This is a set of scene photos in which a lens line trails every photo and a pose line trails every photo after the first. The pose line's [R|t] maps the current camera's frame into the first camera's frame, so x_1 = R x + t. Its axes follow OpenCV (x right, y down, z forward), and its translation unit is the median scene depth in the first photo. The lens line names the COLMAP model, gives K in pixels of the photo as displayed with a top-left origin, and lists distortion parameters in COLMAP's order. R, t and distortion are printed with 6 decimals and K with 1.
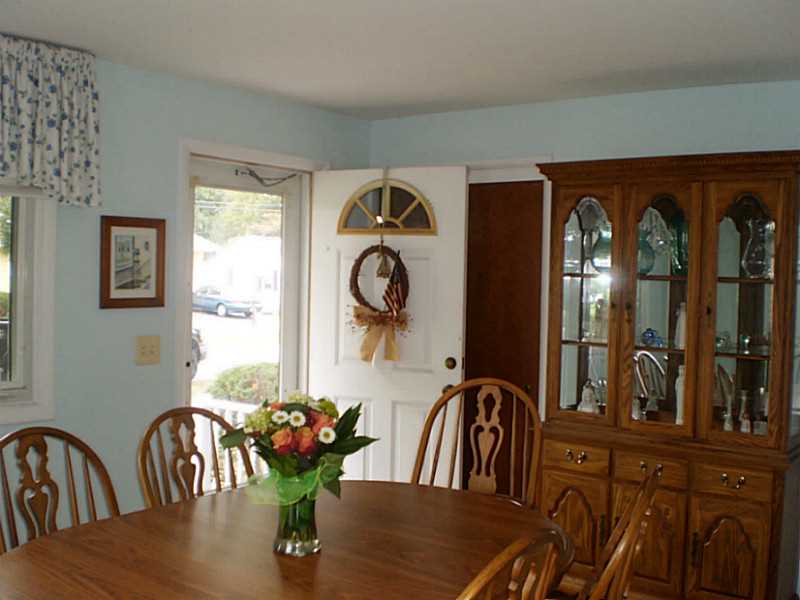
lens RADIAL K [[857.4, 0, 404.1], [0, 857.4, 296.1], [0, 0, 1]] dist [-0.055376, -0.230760]
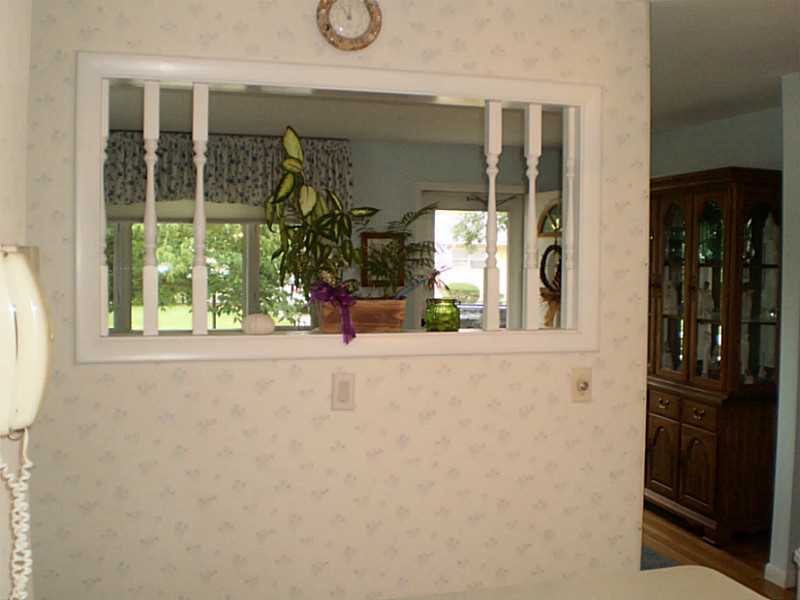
lens RADIAL K [[857.4, 0, 404.1], [0, 857.4, 296.1], [0, 0, 1]] dist [-0.055376, -0.230760]
pose [[0.810925, 0.009519, -0.585072, 0.732695], [-0.007191, 0.999954, 0.006302, 0.022710], [0.585105, -0.000904, 0.810957, -0.362592]]
